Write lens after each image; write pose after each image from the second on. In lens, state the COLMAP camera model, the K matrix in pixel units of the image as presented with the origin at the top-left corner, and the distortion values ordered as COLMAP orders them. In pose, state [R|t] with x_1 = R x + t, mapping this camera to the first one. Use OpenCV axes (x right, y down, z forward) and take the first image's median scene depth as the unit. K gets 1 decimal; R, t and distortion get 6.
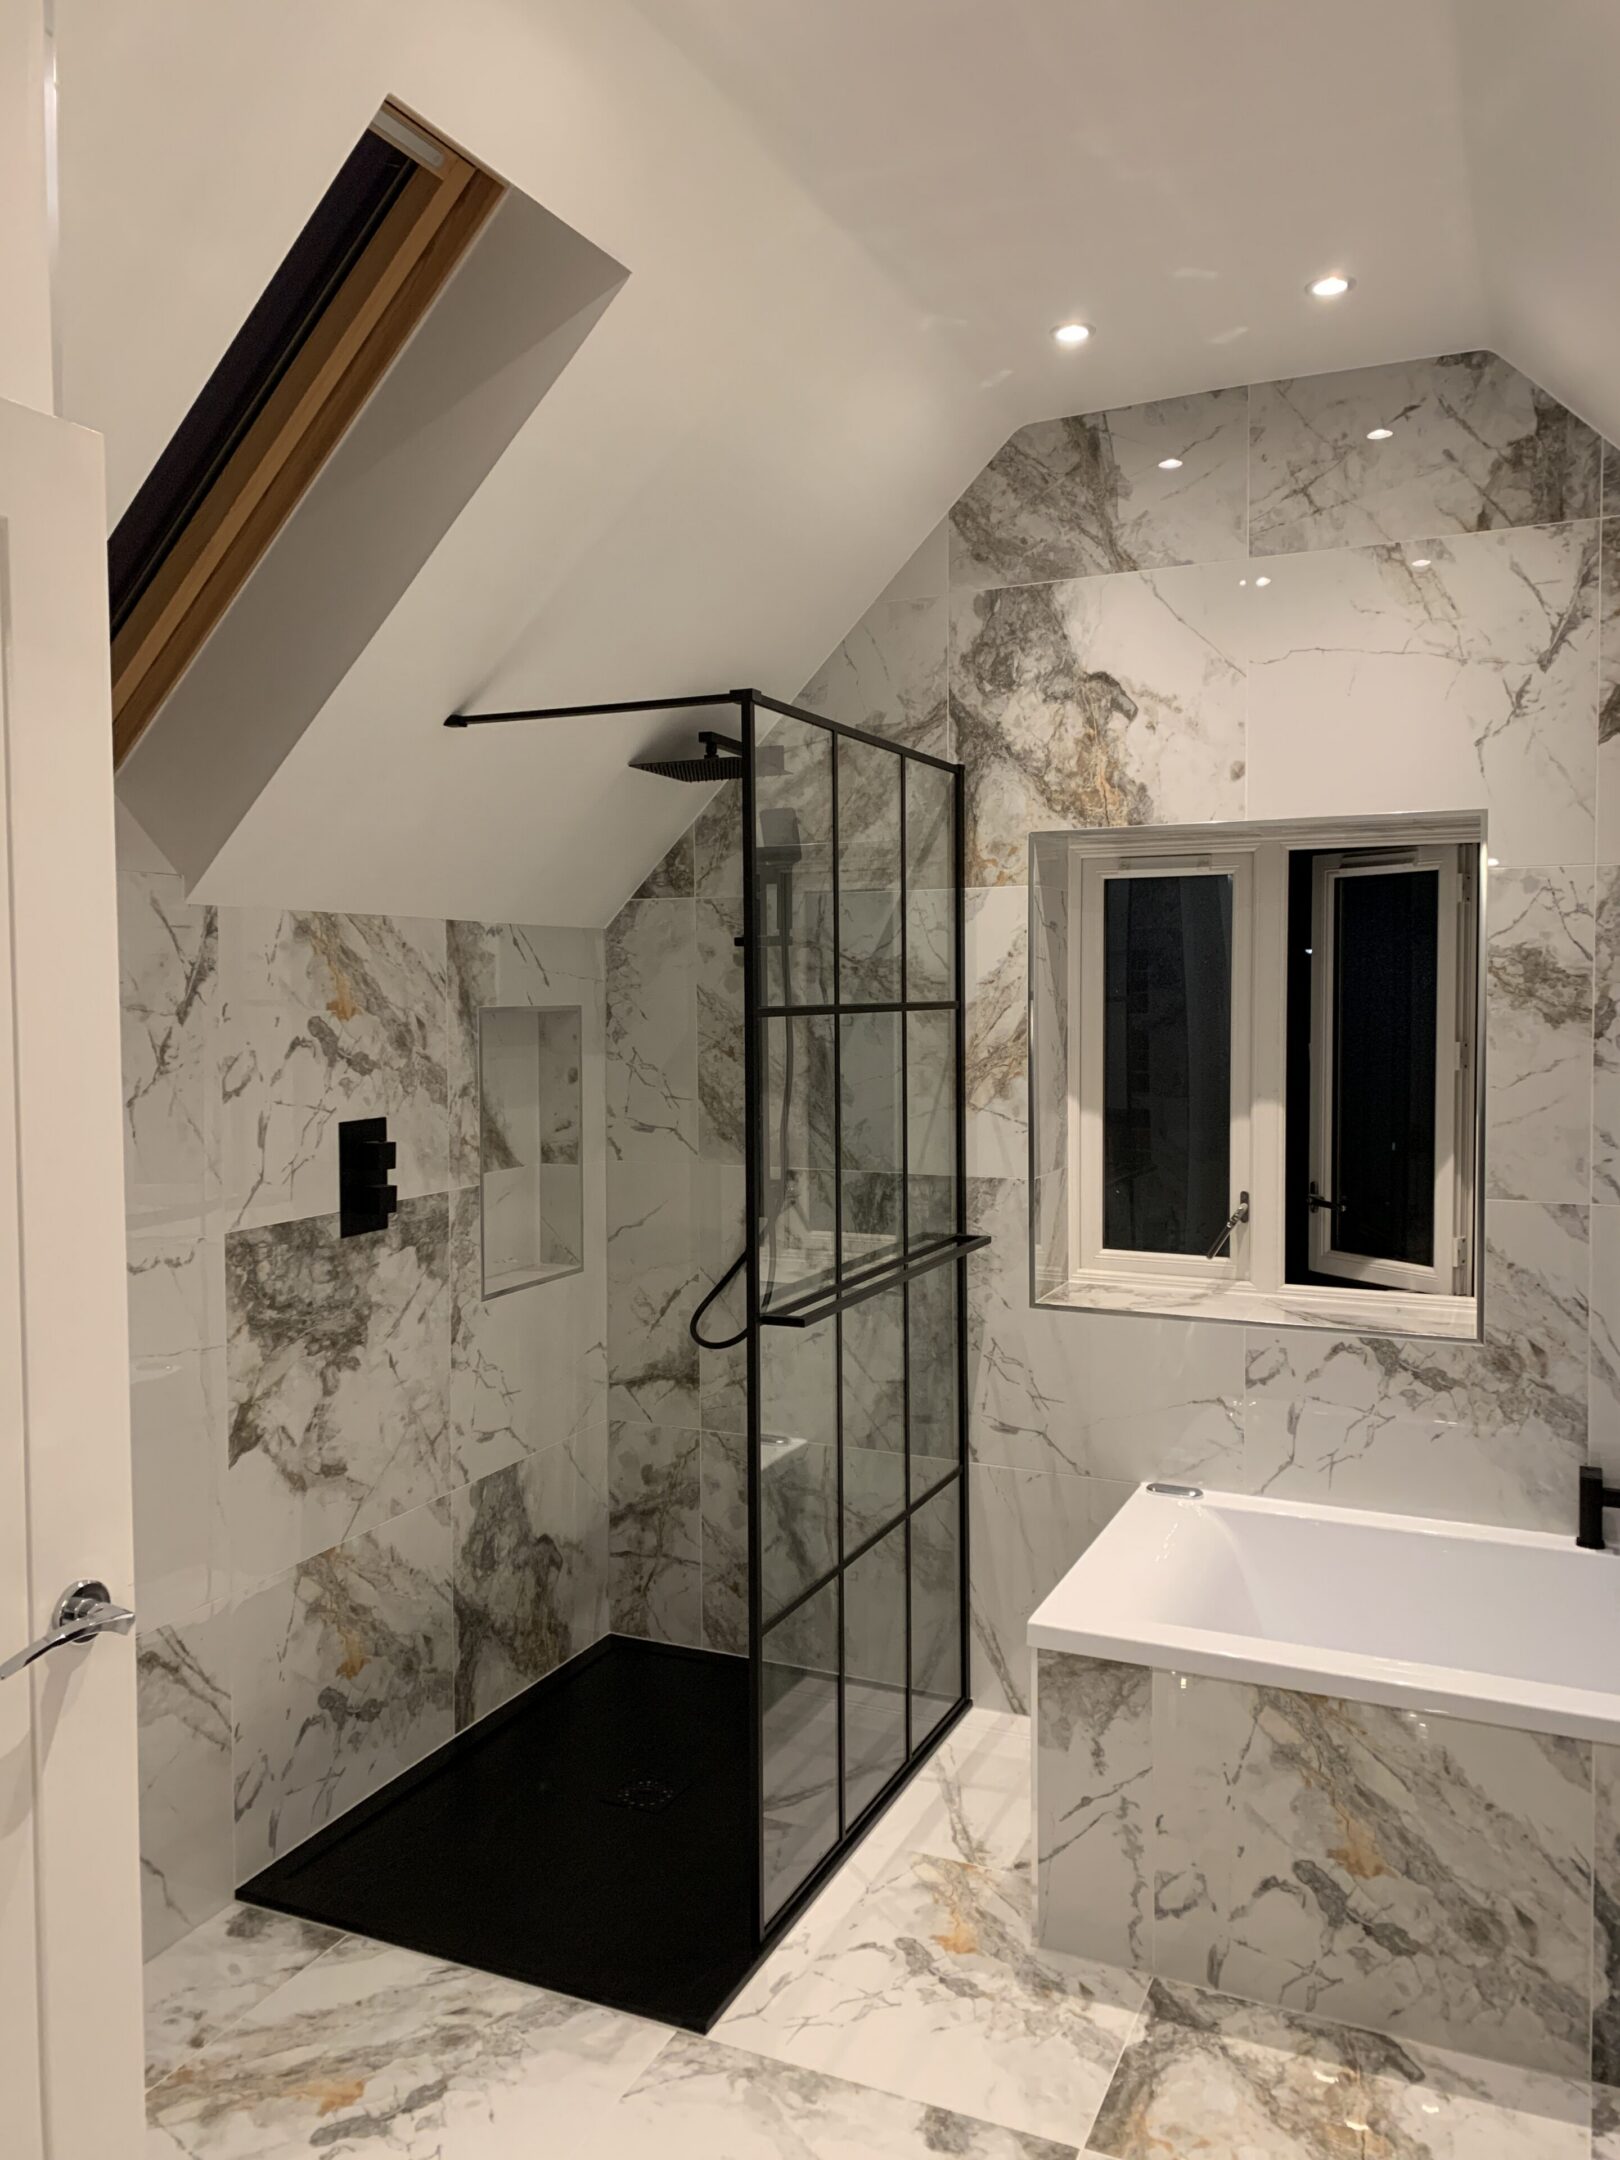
lens RADIAL K [[1646.3, 0, 810.5], [0, 1646.3, 1063.4], [0, 0, 1]] dist [0.063713, -0.066990]
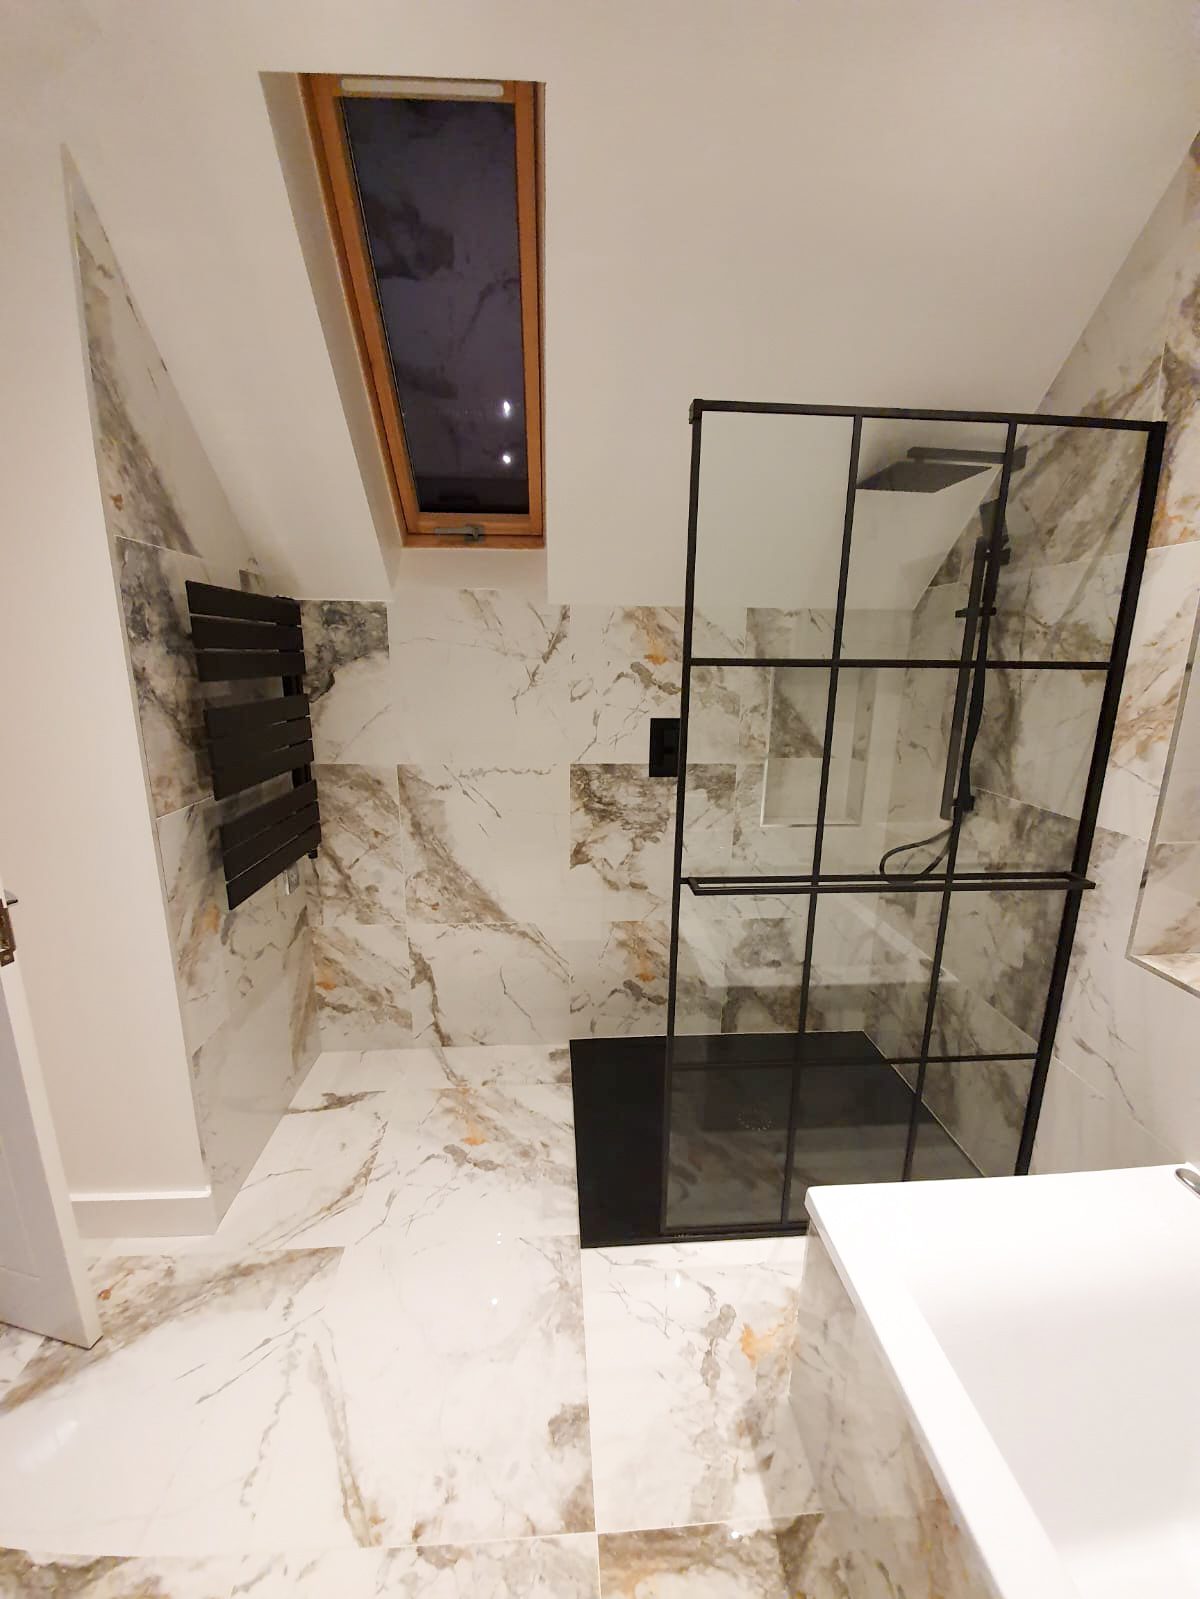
lens RADIAL K [[628.3, 0, 595.0], [0, 628.3, 802.1], [0, 0, 1]] dist [-0.008251, -0.007155]
pose [[0.472077, 0.208843, -0.856462, 0.333121], [-0.052025, 0.976440, 0.209423, -0.018870], [0.880021, -0.054306, 0.471820, 0.580897]]
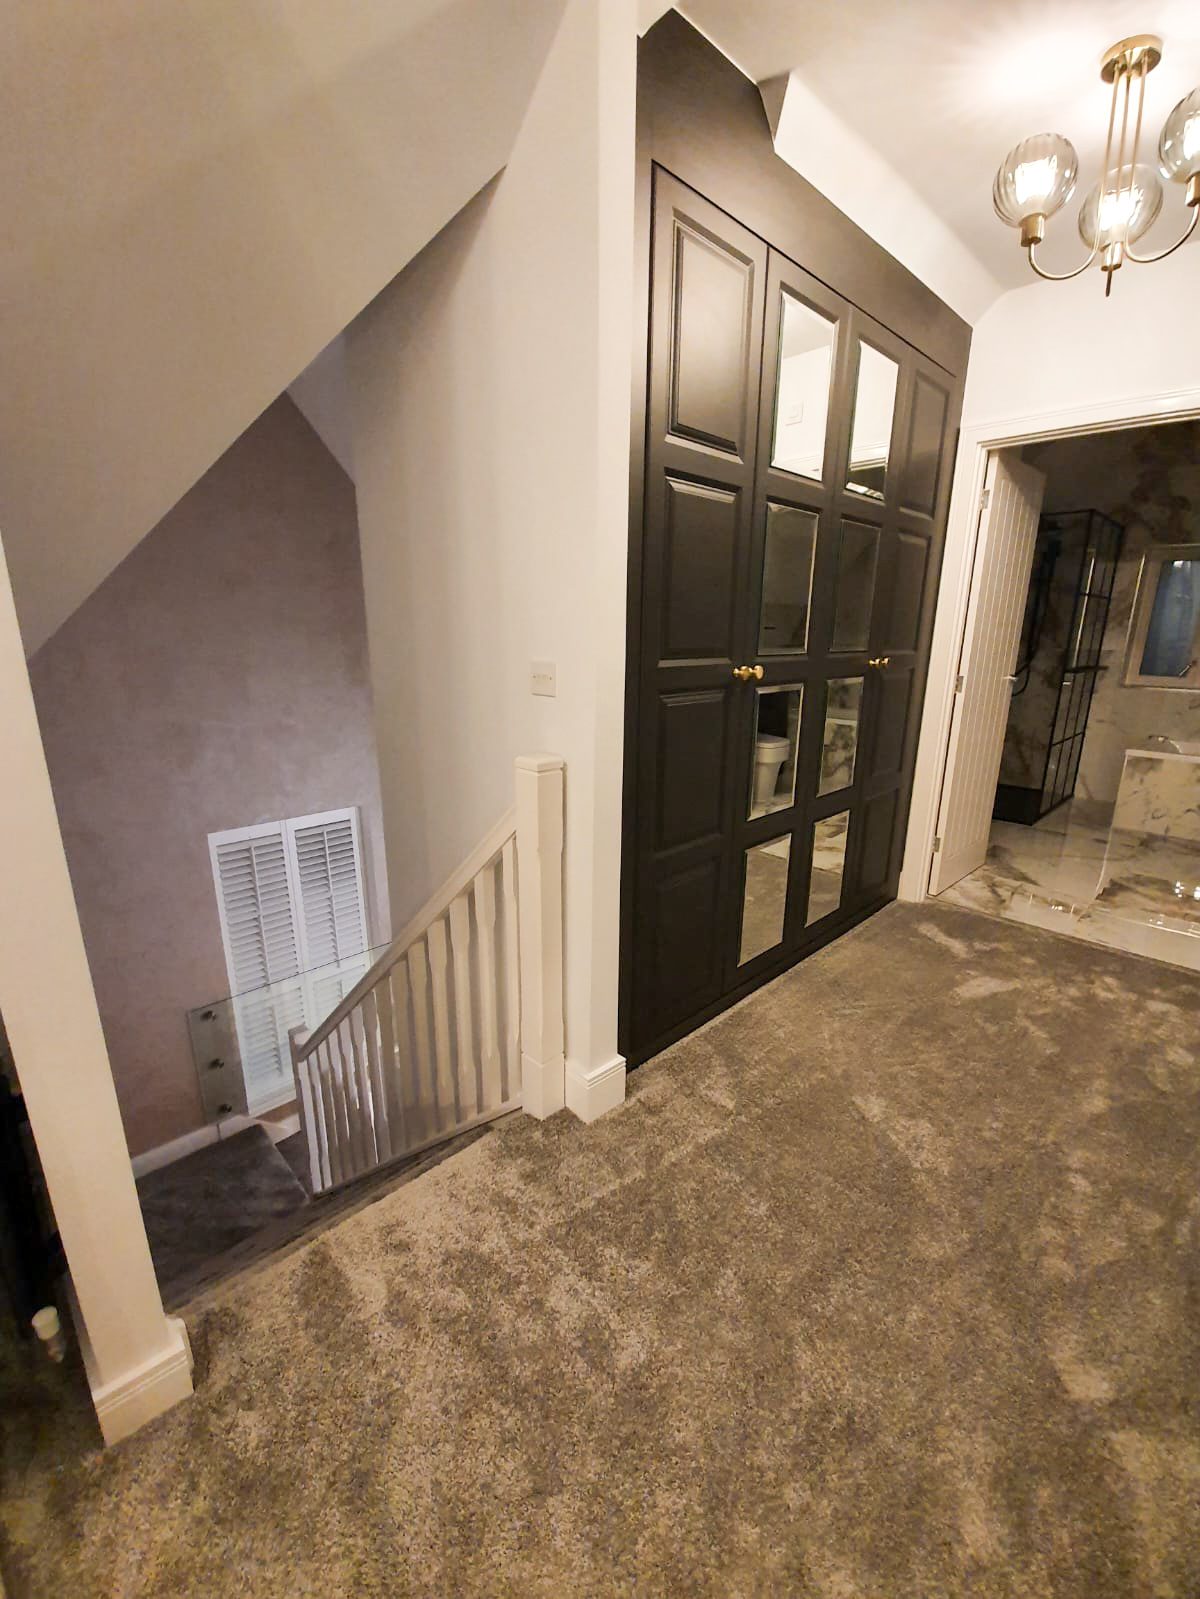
lens RADIAL K [[682.3, 0, 599.4], [0, 682.3, 808.4], [0, 0, 1]] dist [-0.003631, -0.004733]
pose [[0.938478, 0.103788, -0.329373, -0.462262], [-0.028310, 0.973681, 0.226151, 0.117192], [0.344176, -0.202913, 0.916716, -0.900647]]
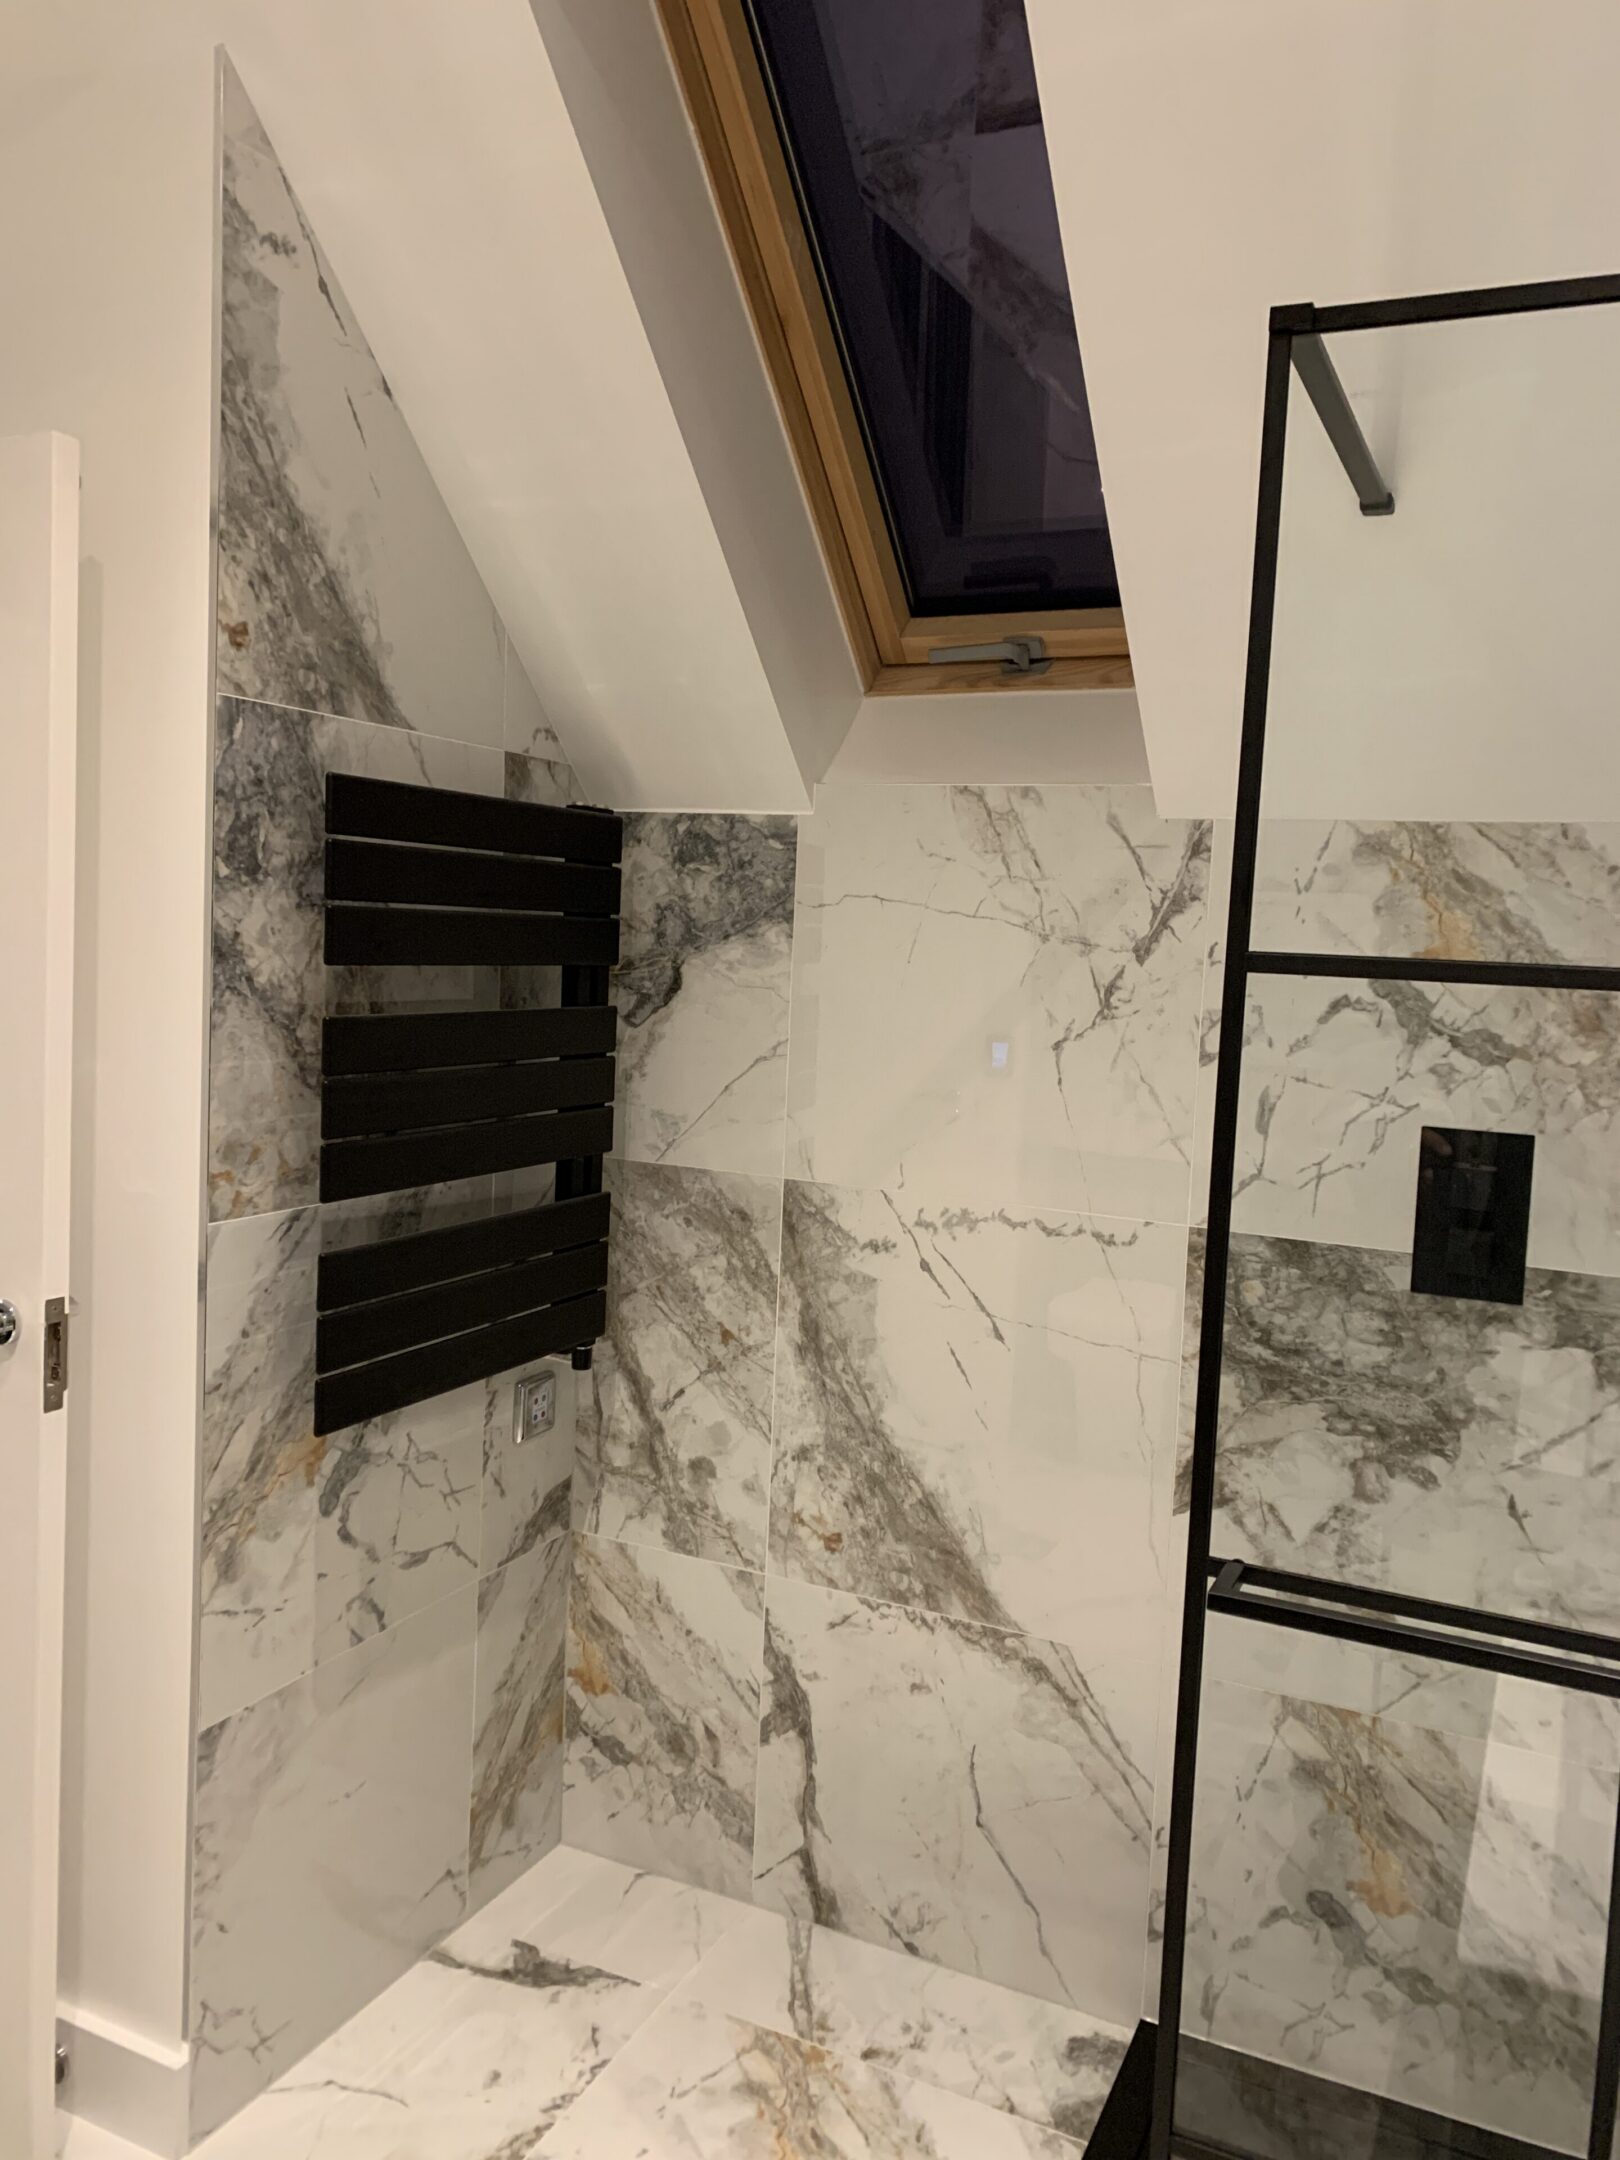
lens RADIAL K [[1648.4, 0, 823.7], [0, 1648.4, 1055.2], [0, 0, 1]] dist [0.045710, -0.045669]
pose [[-0.013369, 0.081010, -0.996624, 0.402659], [-0.089440, 0.992620, 0.081885, -0.027670], [0.995902, 0.090233, -0.006025, 0.741975]]
